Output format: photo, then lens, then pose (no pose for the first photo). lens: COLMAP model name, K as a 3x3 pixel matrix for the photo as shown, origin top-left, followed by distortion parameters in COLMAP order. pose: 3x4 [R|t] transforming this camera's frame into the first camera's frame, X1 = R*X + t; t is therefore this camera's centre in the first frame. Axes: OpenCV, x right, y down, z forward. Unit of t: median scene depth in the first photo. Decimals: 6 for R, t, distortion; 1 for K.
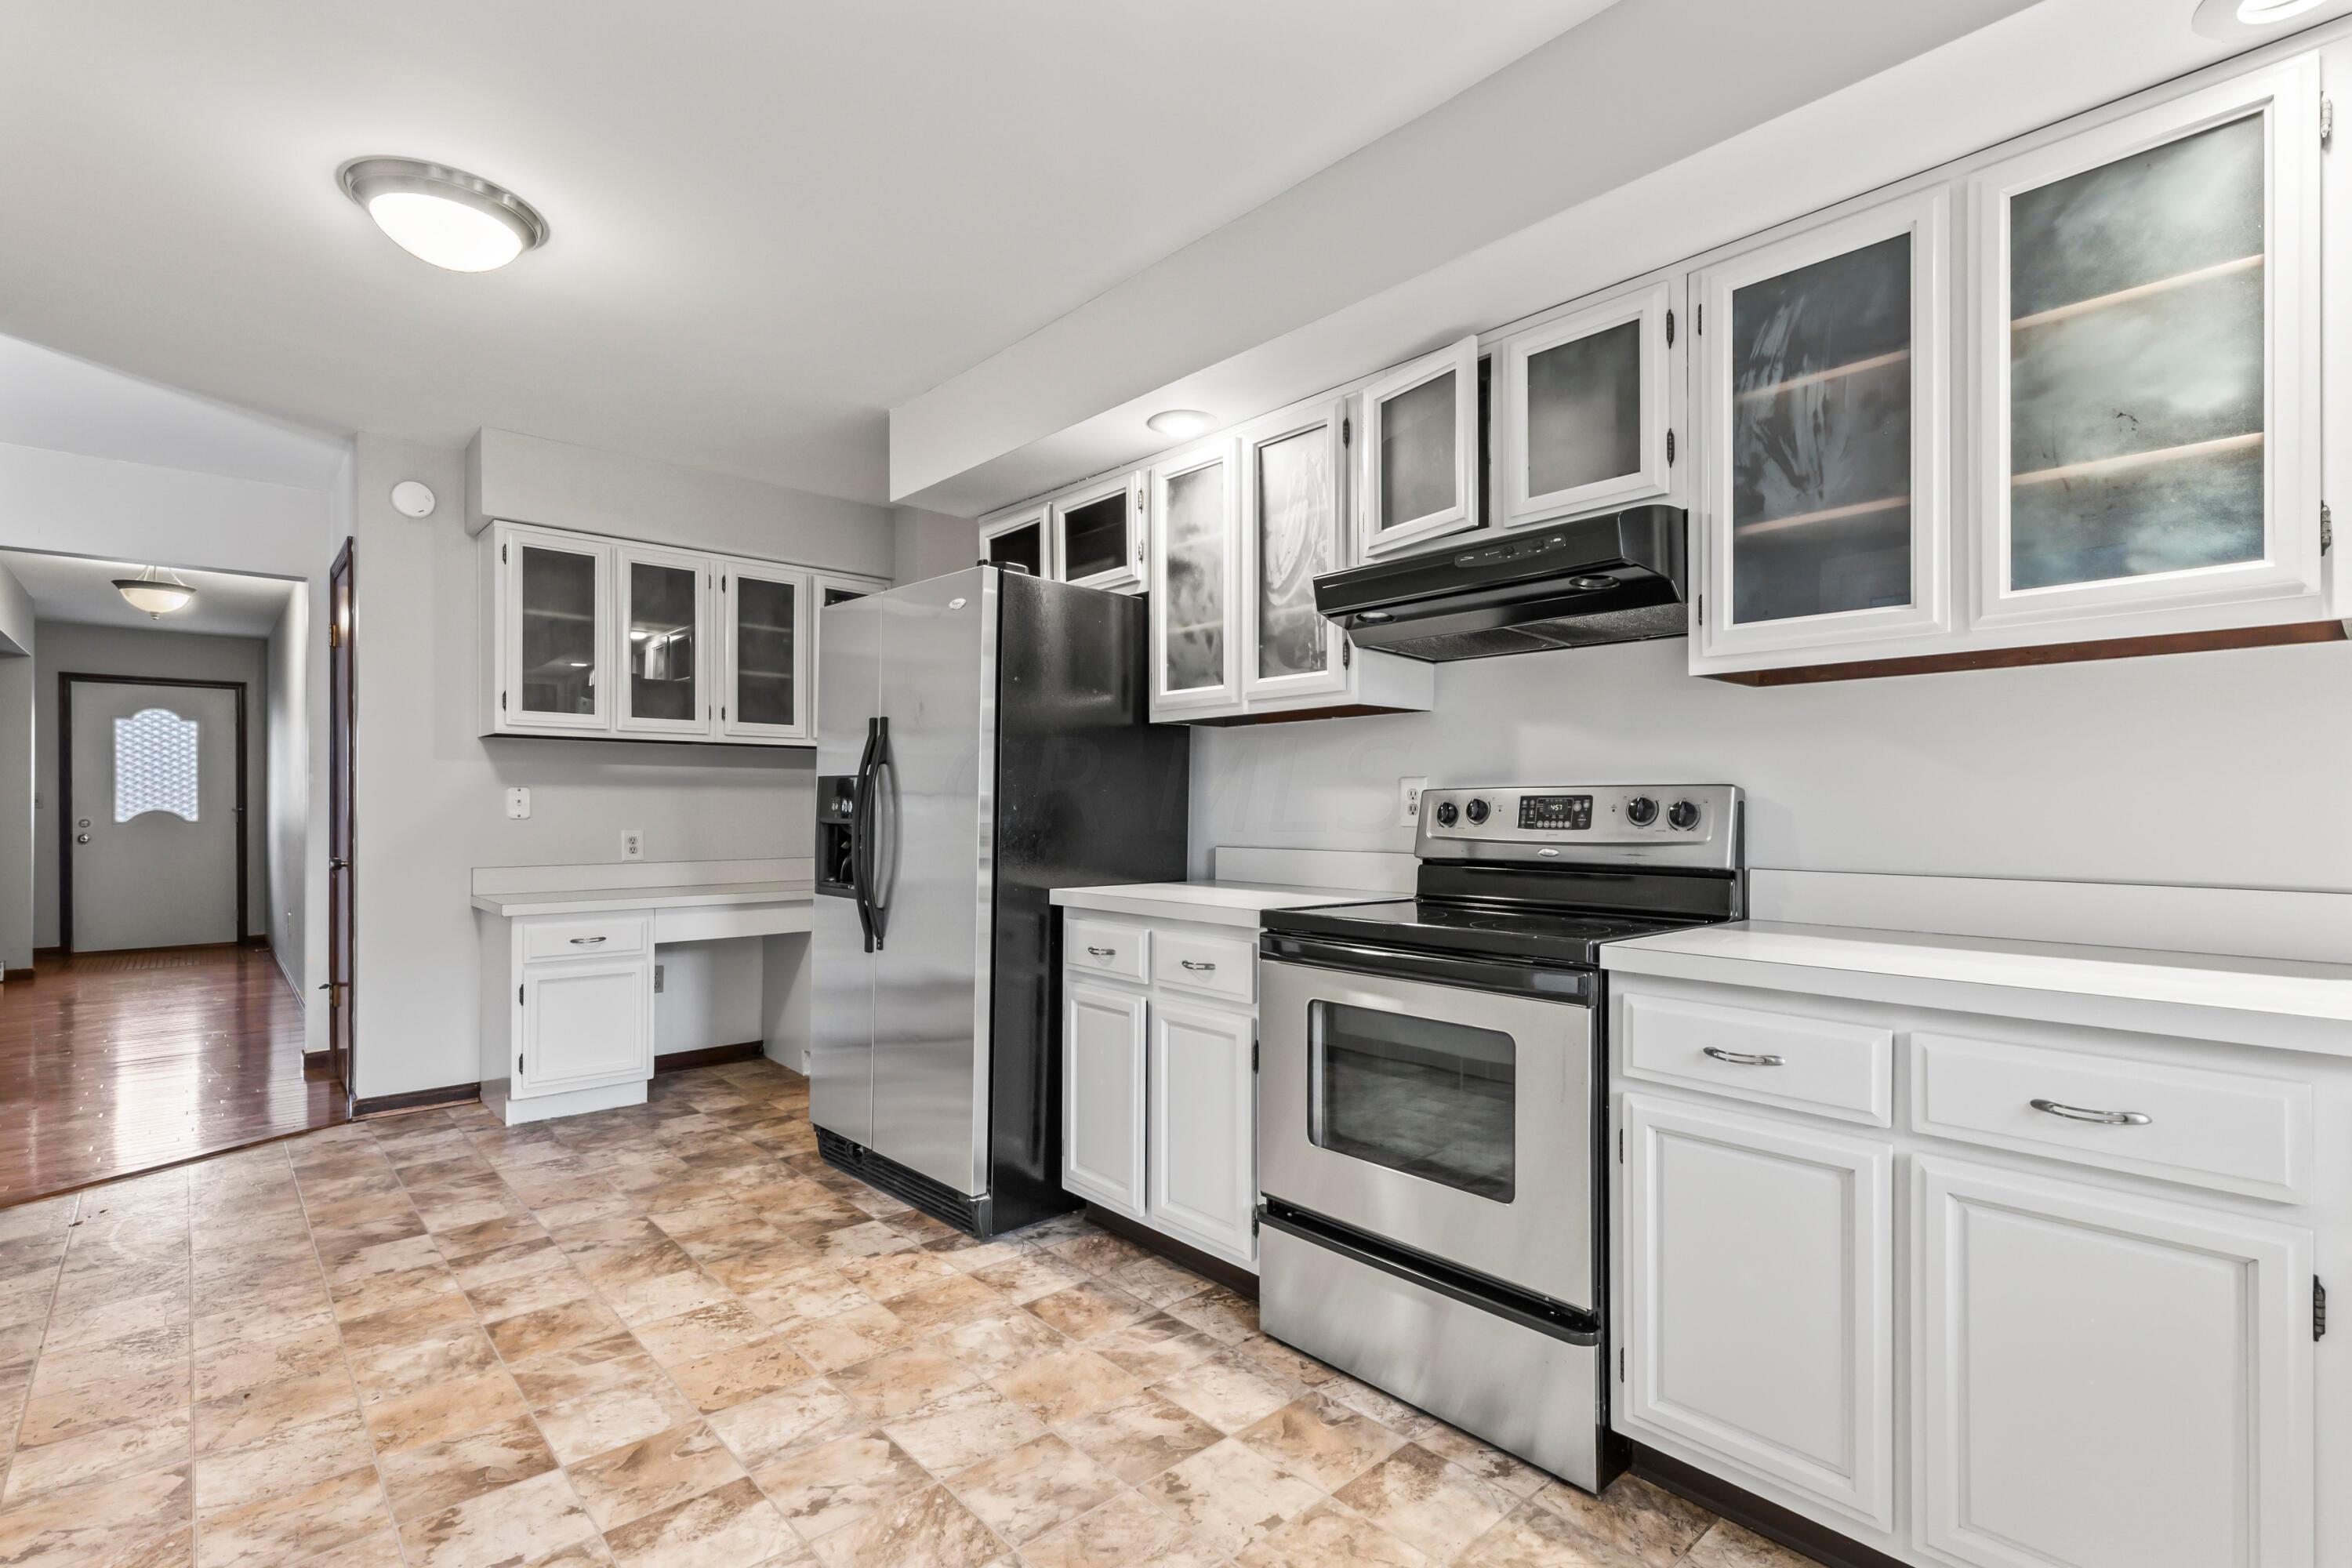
lens RADIAL K [[1094.1, 0, 1182.9], [0, 1094.1, 807.0], [0, 0, 1]] dist [0.000567, 0.000265]
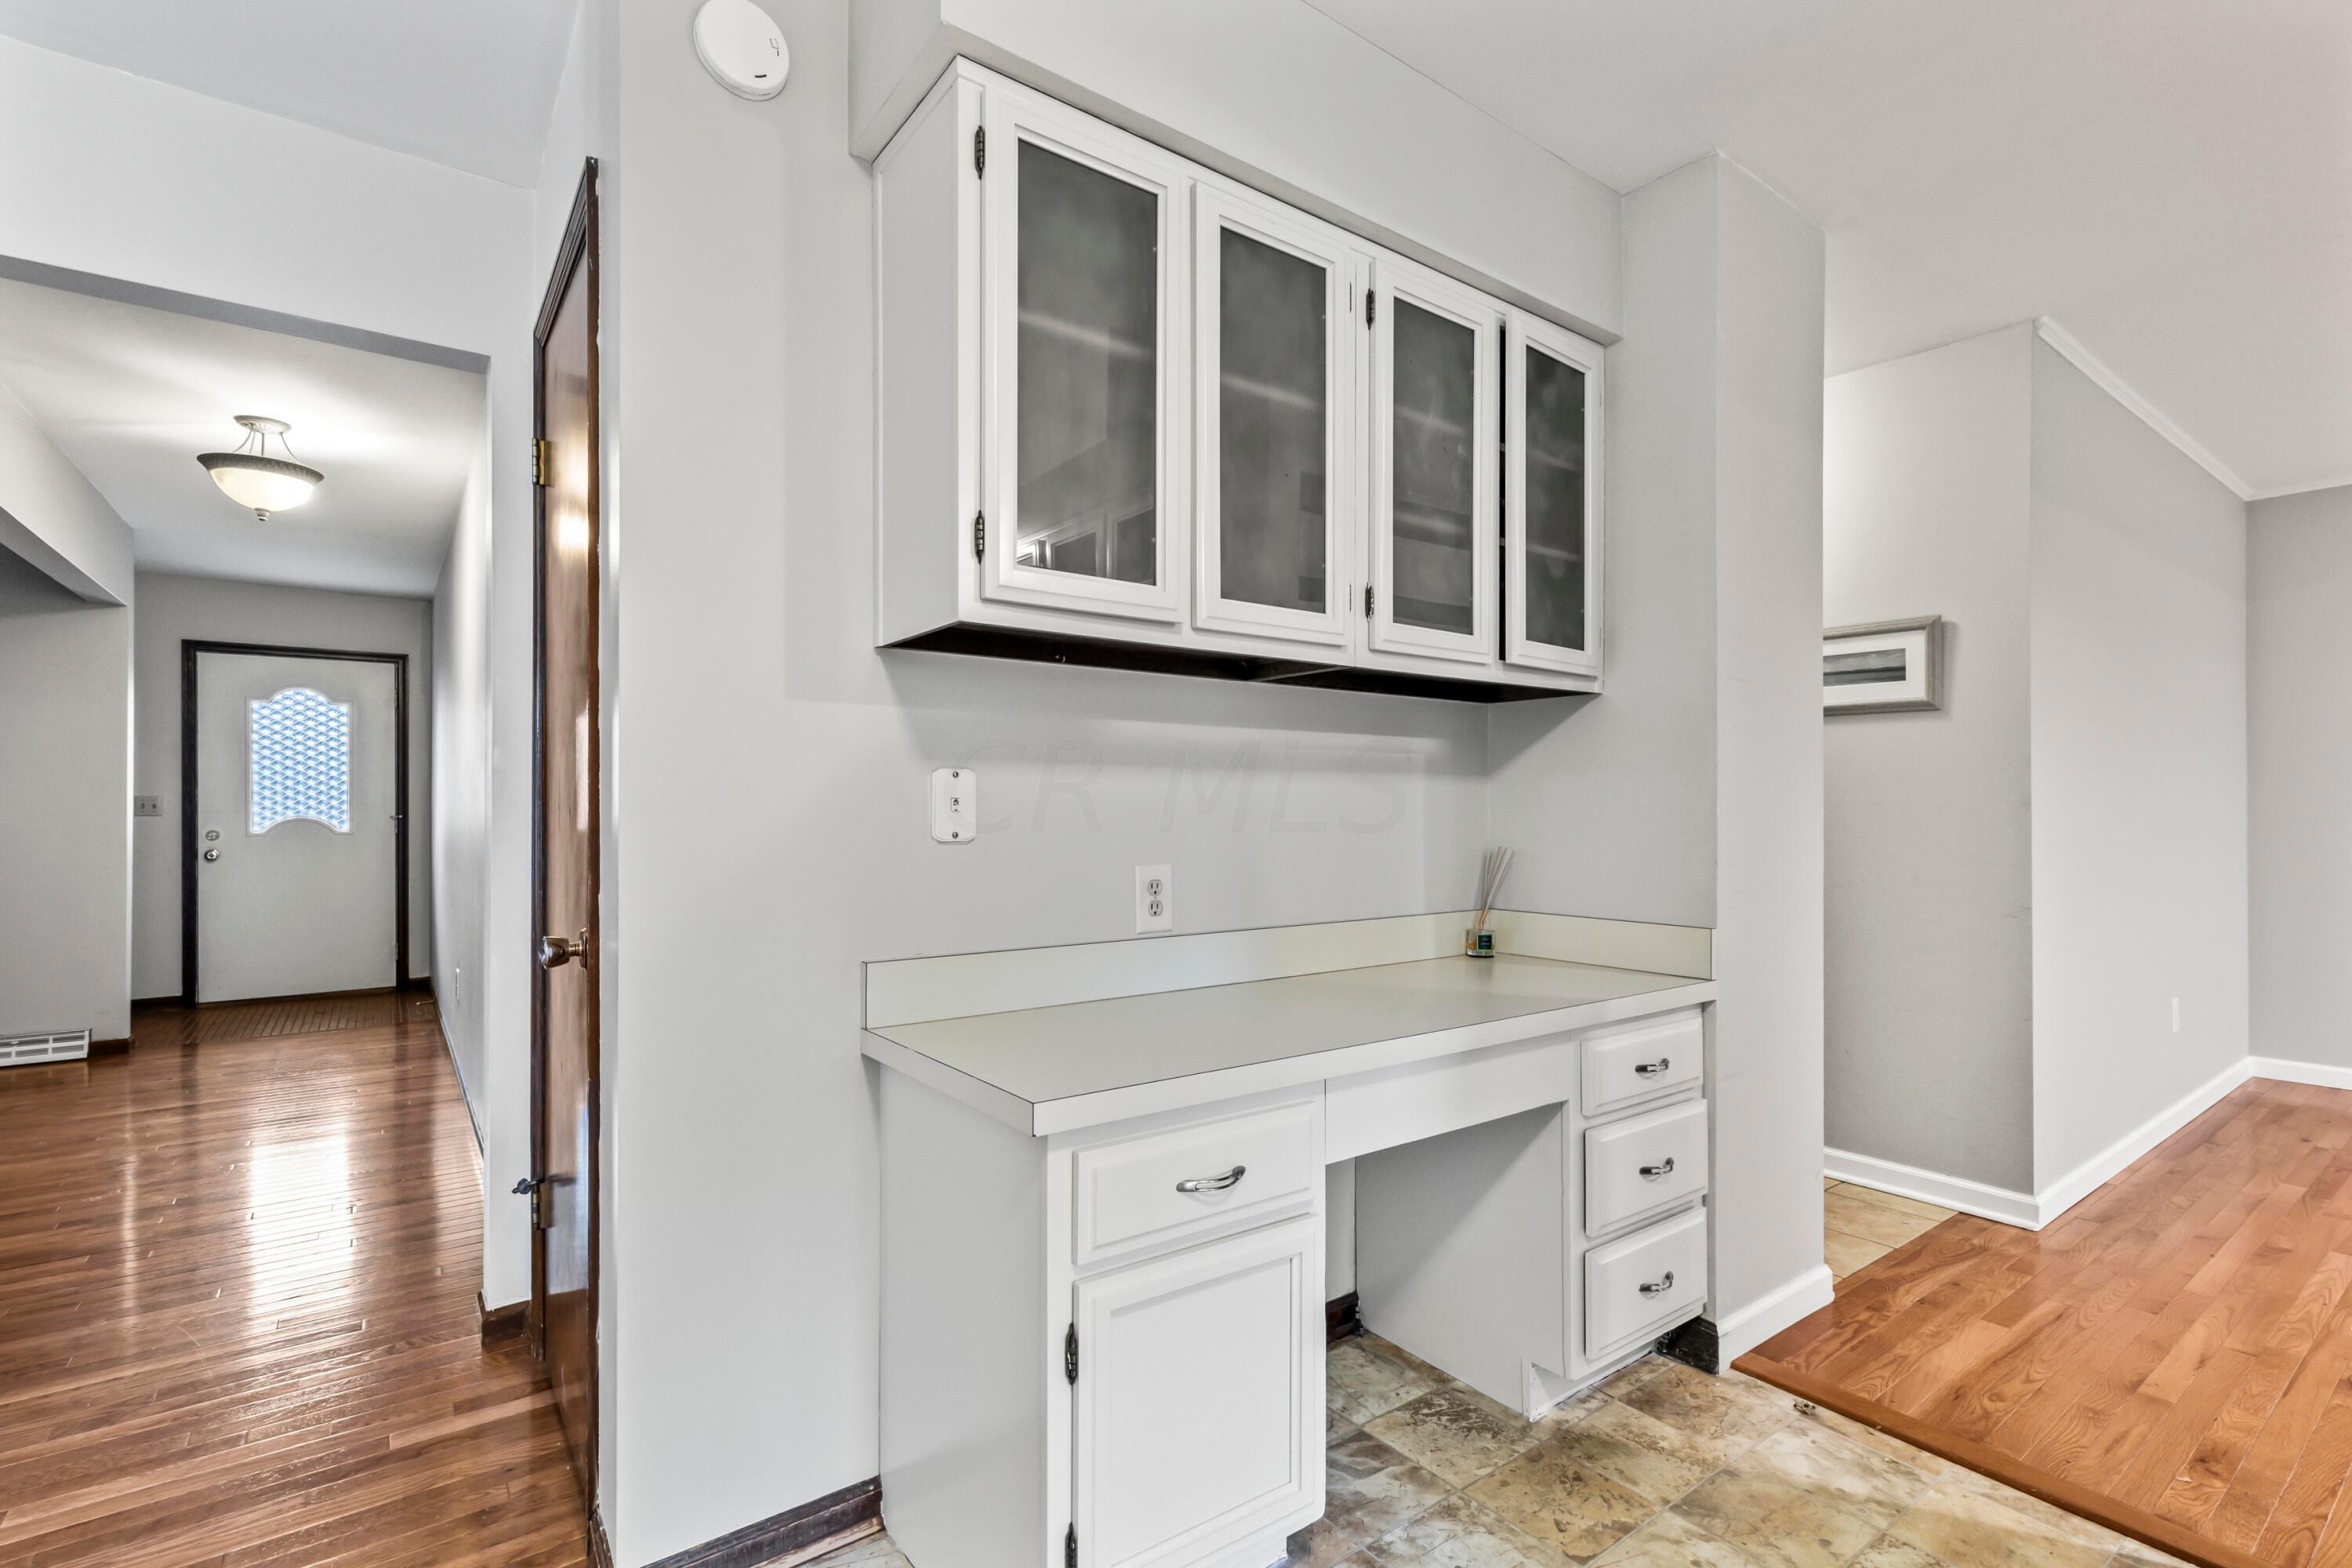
lens RADIAL K [[1078.6, 0, 1178.8], [0, 1078.6, 804.8], [0, 0, 1]] dist [-0.005141, -0.000474]
pose [[0.995434, -0.003047, -0.095401, -0.298016], [0.002470, 0.999978, -0.006174, -0.000509], [0.095418, 0.005910, 0.995420, 0.366935]]
